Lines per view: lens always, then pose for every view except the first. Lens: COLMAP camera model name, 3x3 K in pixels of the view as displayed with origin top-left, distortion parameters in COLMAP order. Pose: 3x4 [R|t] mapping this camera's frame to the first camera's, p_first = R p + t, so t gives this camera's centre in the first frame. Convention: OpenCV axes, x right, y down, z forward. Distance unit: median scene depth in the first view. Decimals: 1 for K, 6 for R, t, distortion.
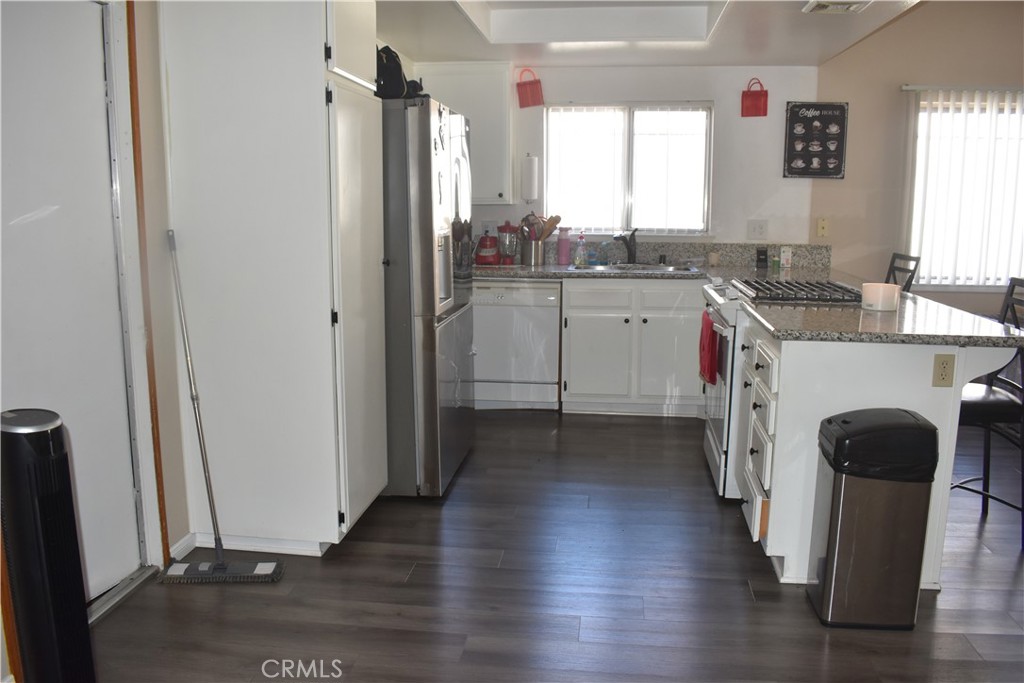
lens RADIAL K [[817.8, 0, 512.0], [0, 817.8, 341.5], [0, 0, 1]] dist [-0.094612, 0.015125]
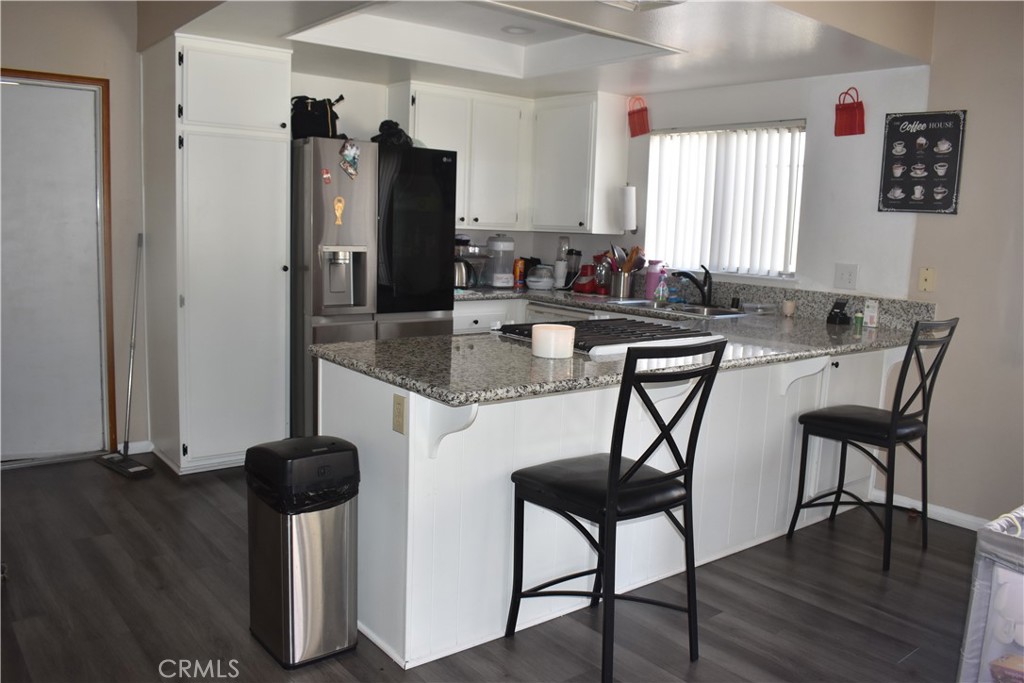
lens RADIAL K [[817.8, 0, 512.0], [0, 817.8, 341.5], [0, 0, 1]] dist [-0.094612, 0.015125]
pose [[0.723235, 0.124177, -0.679346, 0.626215], [-0.153012, 0.988066, 0.017710, -0.040137], [0.673437, 0.091140, 0.733605, 0.212194]]
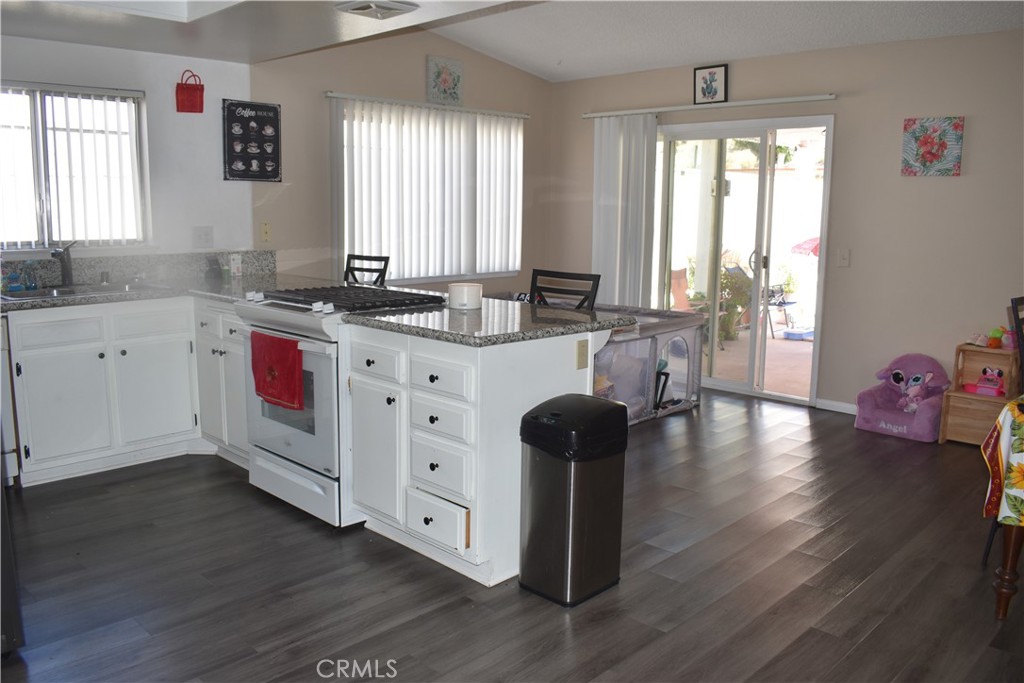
lens RADIAL K [[817.8, 0, 512.0], [0, 817.8, 341.5], [0, 0, 1]] dist [-0.094612, 0.015125]
pose [[0.602422, -0.124440, 0.788418, -0.222019], [0.126893, 0.990141, 0.059321, -0.032395], [-0.788027, 0.064309, 0.612273, 0.182944]]
